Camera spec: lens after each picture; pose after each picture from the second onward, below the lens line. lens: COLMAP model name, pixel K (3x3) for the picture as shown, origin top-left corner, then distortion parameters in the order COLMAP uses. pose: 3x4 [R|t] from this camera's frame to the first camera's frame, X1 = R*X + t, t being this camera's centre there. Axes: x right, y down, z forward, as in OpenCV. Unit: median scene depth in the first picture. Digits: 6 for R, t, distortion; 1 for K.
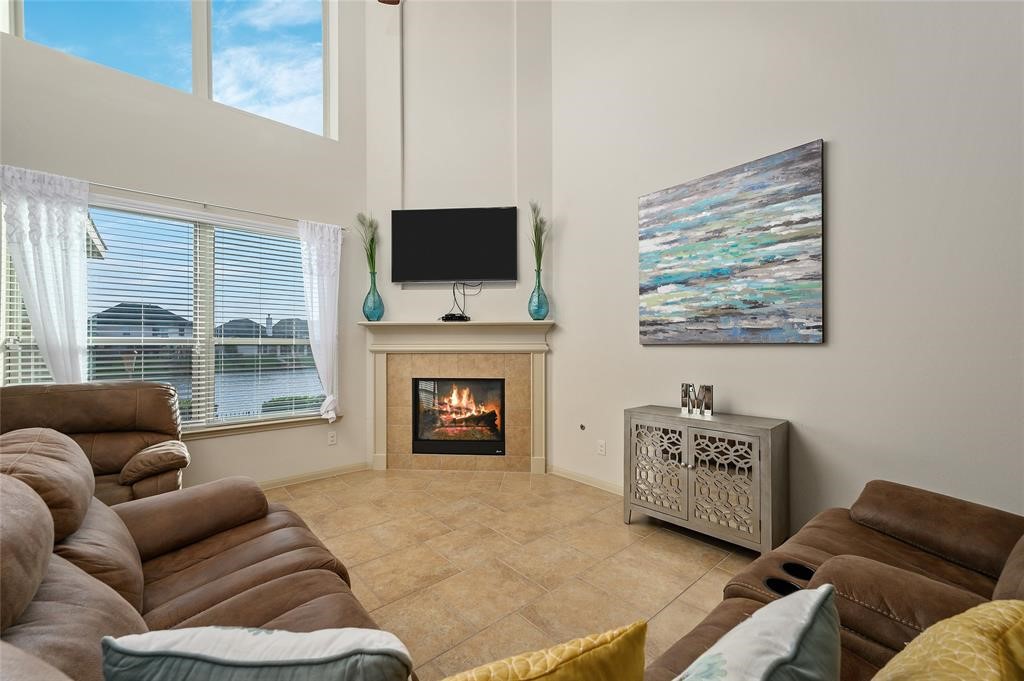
lens RADIAL K [[404.3, 0, 511.6], [0, 404.3, 345.2], [0, 0, 1]] dist [0.009146, 0.000338]
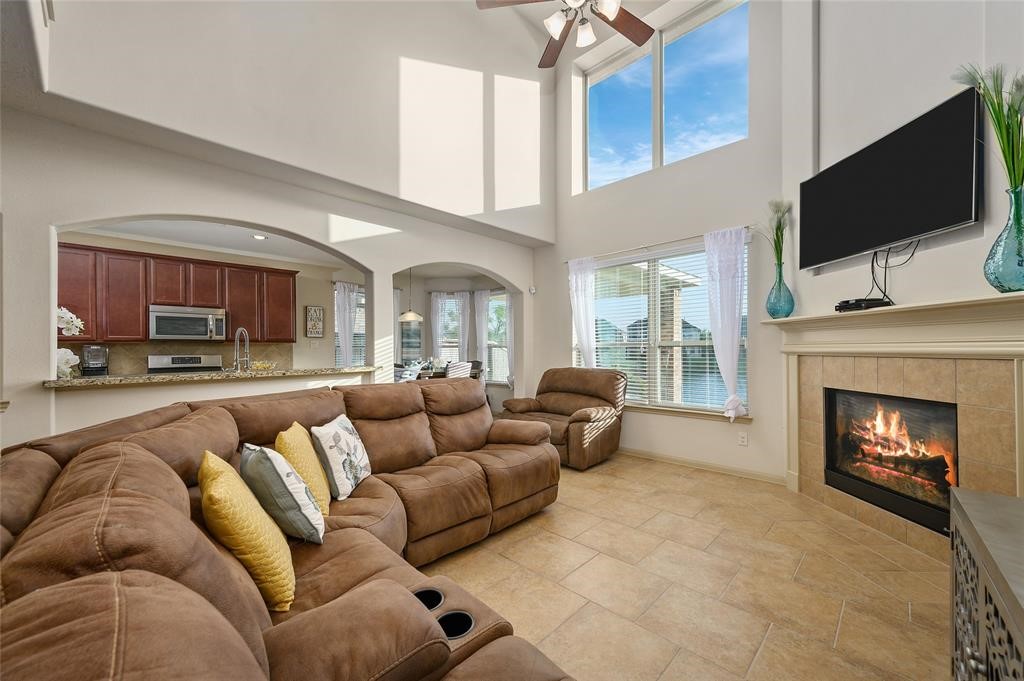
lens RADIAL K [[404.3, 0, 511.5], [0, 404.3, 347.9], [0, 0, 1]] dist [0.009146, 0.000338]
pose [[0.084673, -0.000755, -0.996409, 0.486360], [0.007802, 0.999970, -0.000095, 0.001104], [0.996378, -0.007766, 0.084676, 0.336358]]
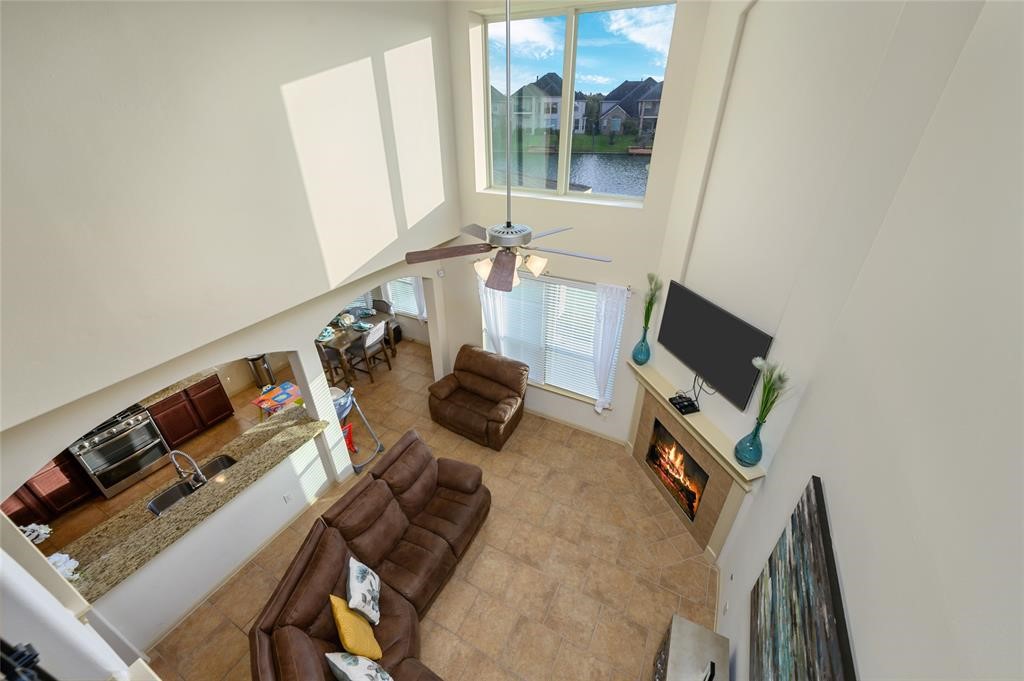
lens RADIAL K [[404.3, 0, 511.7], [0, 404.3, 339.9], [0, 0, 1]] dist [0.009146, 0.000338]
pose [[0.360163, 0.474463, -0.803223, 0.460730], [0.002364, 0.860539, 0.509380, -0.731104], [0.932886, -0.185358, 0.308813, 0.275329]]
